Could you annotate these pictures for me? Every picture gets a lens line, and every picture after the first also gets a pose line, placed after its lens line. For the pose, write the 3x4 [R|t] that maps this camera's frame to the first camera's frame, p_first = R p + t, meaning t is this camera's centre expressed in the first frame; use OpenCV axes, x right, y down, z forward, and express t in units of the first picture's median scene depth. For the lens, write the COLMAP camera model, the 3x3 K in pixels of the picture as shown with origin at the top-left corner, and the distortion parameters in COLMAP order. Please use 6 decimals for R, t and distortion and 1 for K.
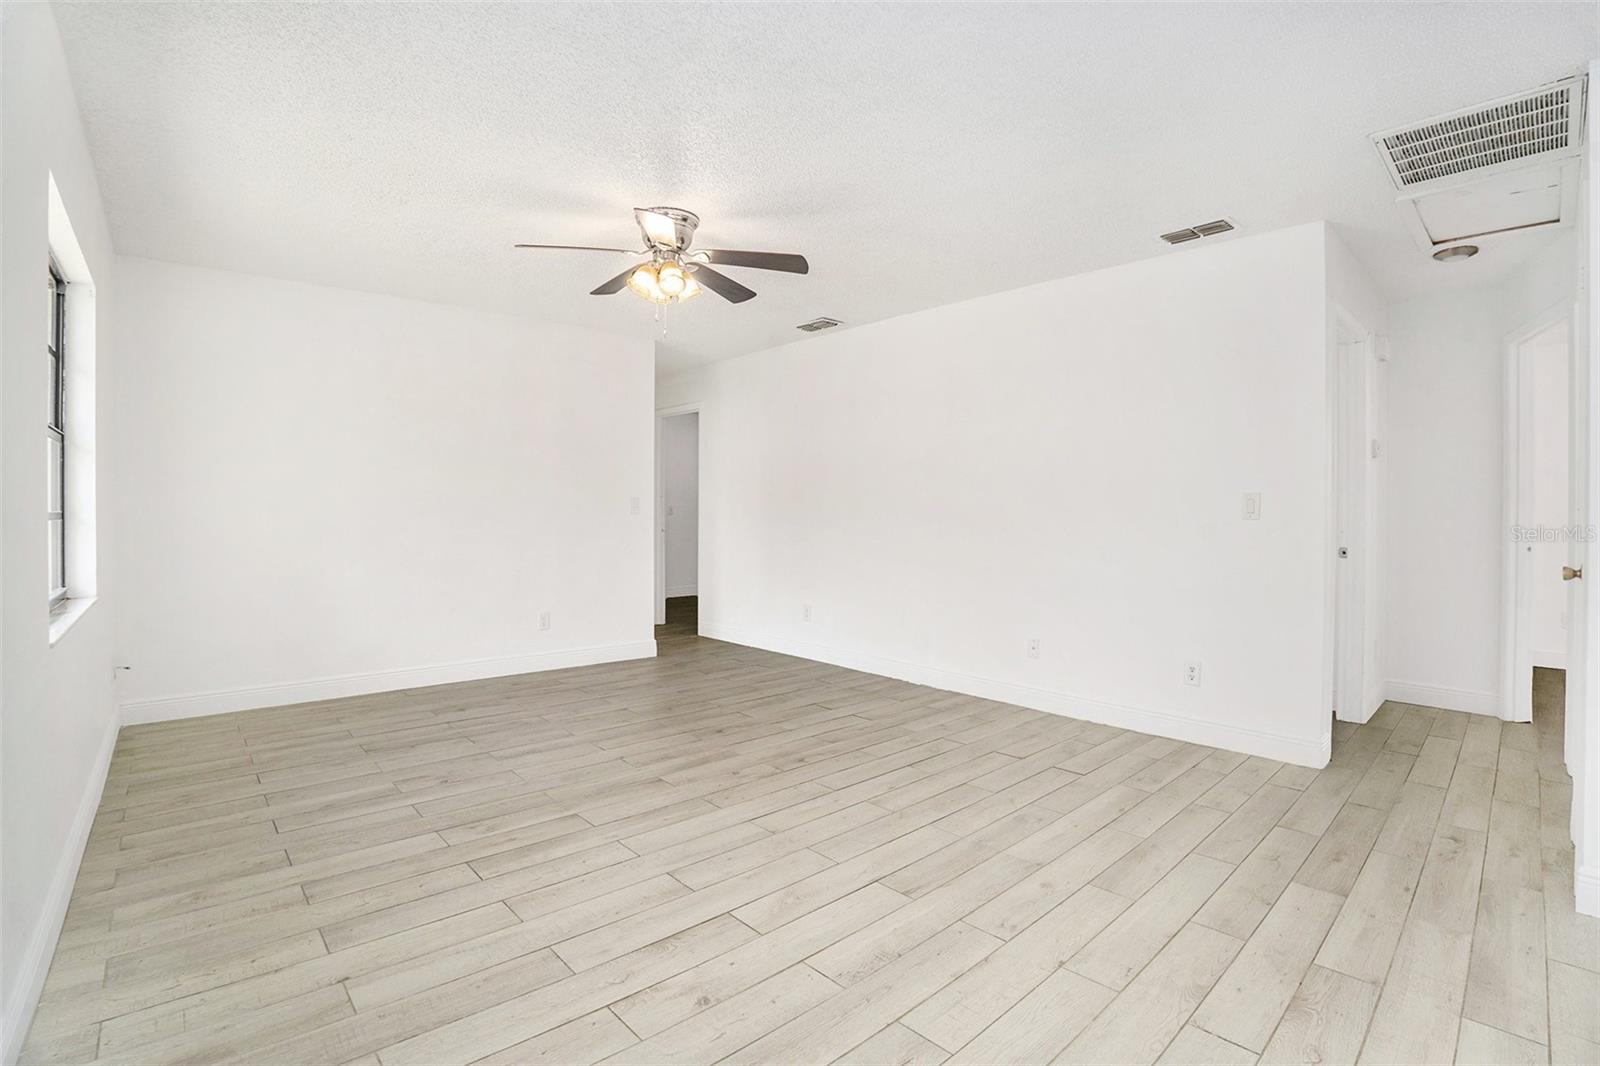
lens RADIAL K [[758.3, 0, 840.8], [0, 758.3, 534.8], [0, 0, 1]] dist [-0.098461, 0.000016]
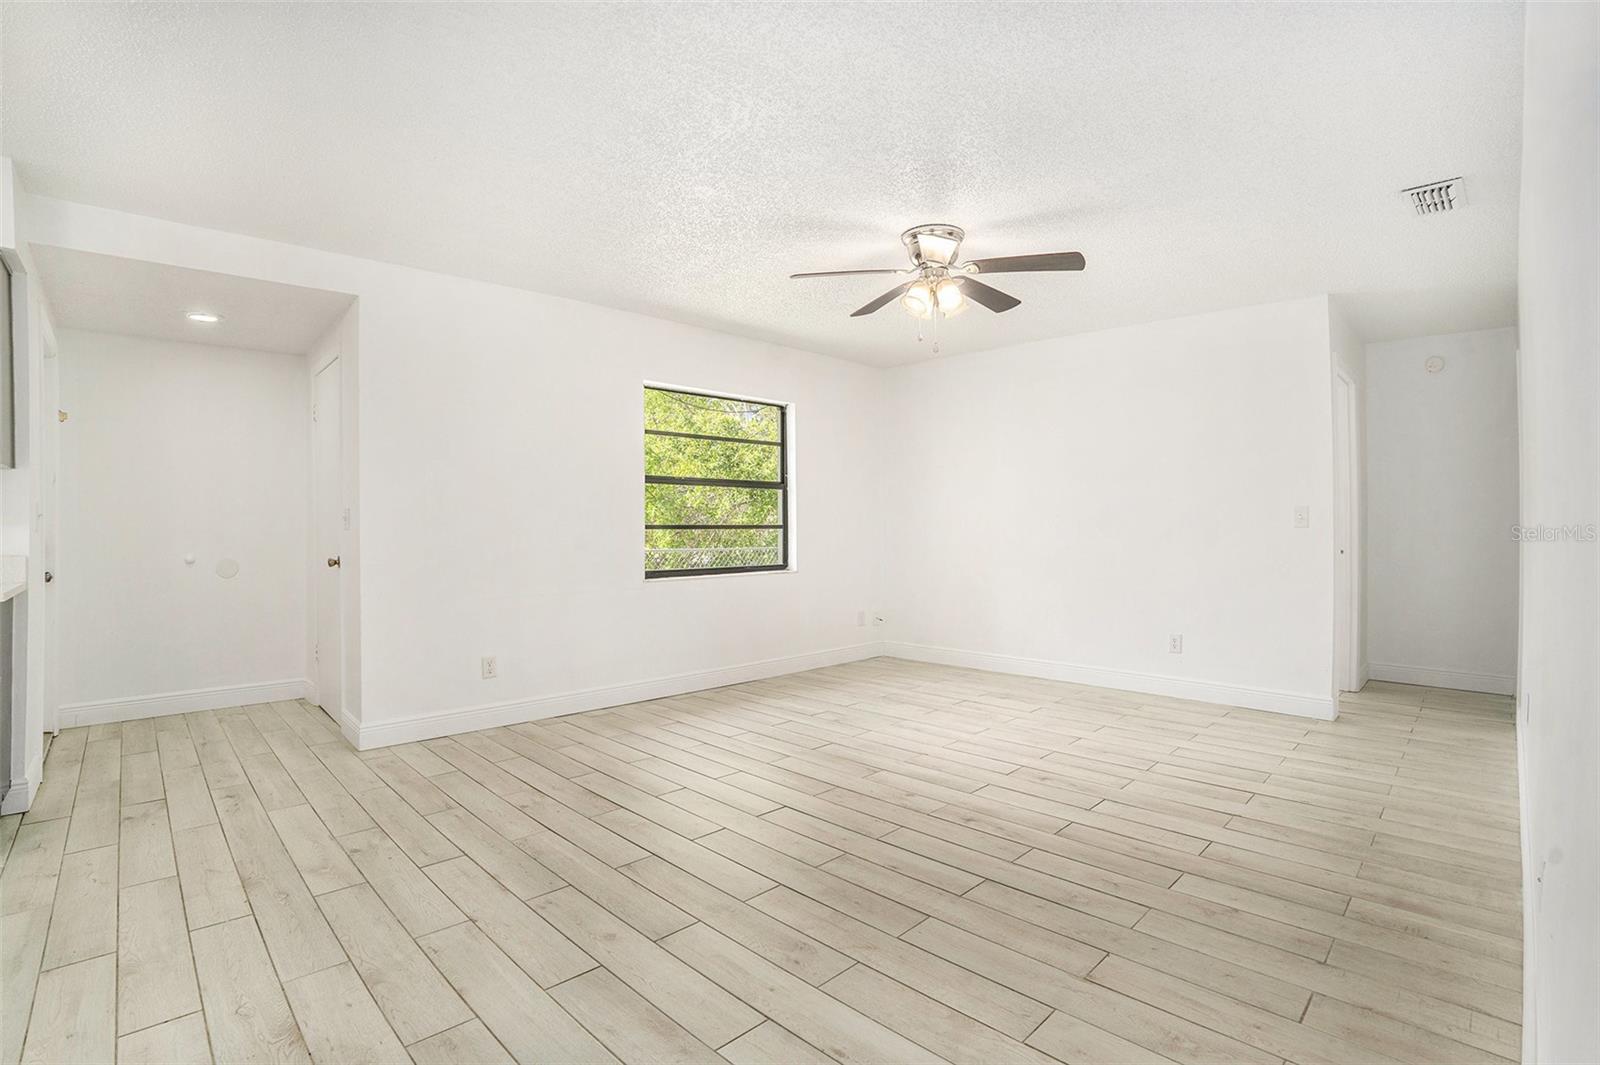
lens RADIAL K [[755.4, 0, 800.0], [0, 755.4, 532.5], [0, 0, 1]] dist [-0.071566, -0.000149]
pose [[0.002325, 0.001851, -0.999996, 0.799183], [-0.024267, 0.999704, 0.001794, -0.018144], [0.999703, 0.024263, 0.002369, 0.824091]]
